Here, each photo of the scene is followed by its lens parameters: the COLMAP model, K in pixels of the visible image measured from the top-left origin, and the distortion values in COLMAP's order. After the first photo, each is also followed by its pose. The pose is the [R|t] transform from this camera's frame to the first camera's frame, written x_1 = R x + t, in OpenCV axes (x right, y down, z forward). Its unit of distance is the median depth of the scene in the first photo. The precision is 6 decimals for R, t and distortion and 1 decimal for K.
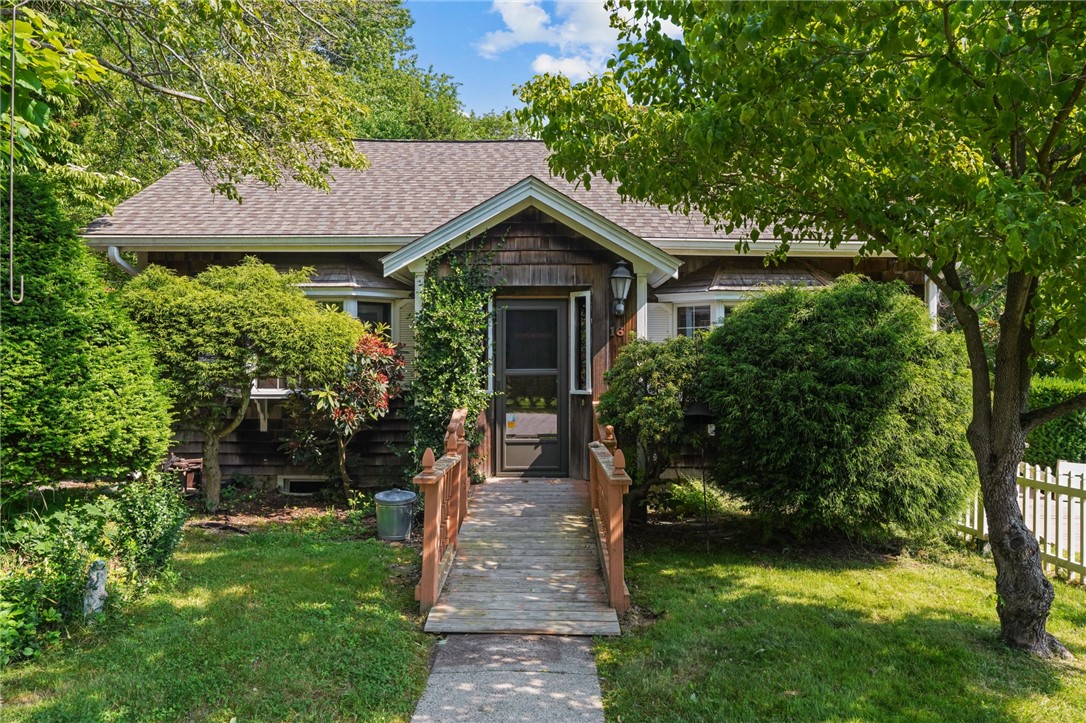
lens RADIAL K [[710.4, 0, 537.0], [0, 710.4, 388.0], [0, 0, 1]] dist [0.003789, 0.009990]
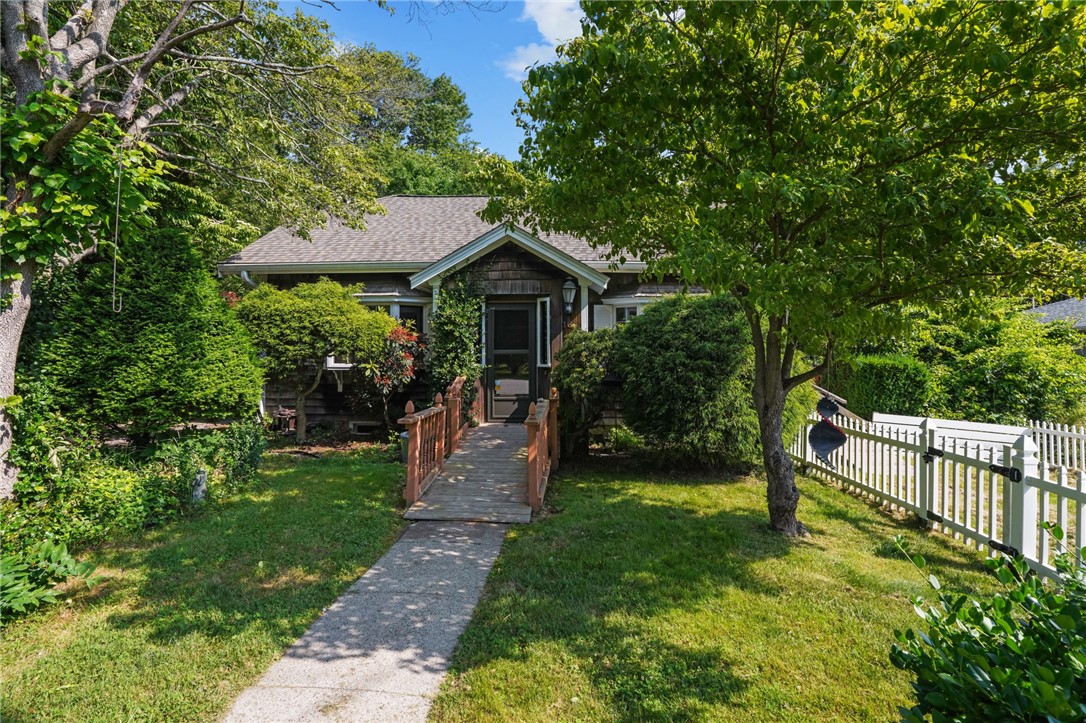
lens RADIAL K [[499.3, 0, 543.7], [0, 499.3, 366.4], [0, 0, 1]] dist [-0.036401, 0.001720]
pose [[0.999024, 0.000222, -0.044181, 0.142008], [-0.000049, 0.999992, 0.003905, 0.004160], [0.044182, -0.003899, 0.999016, -0.049860]]
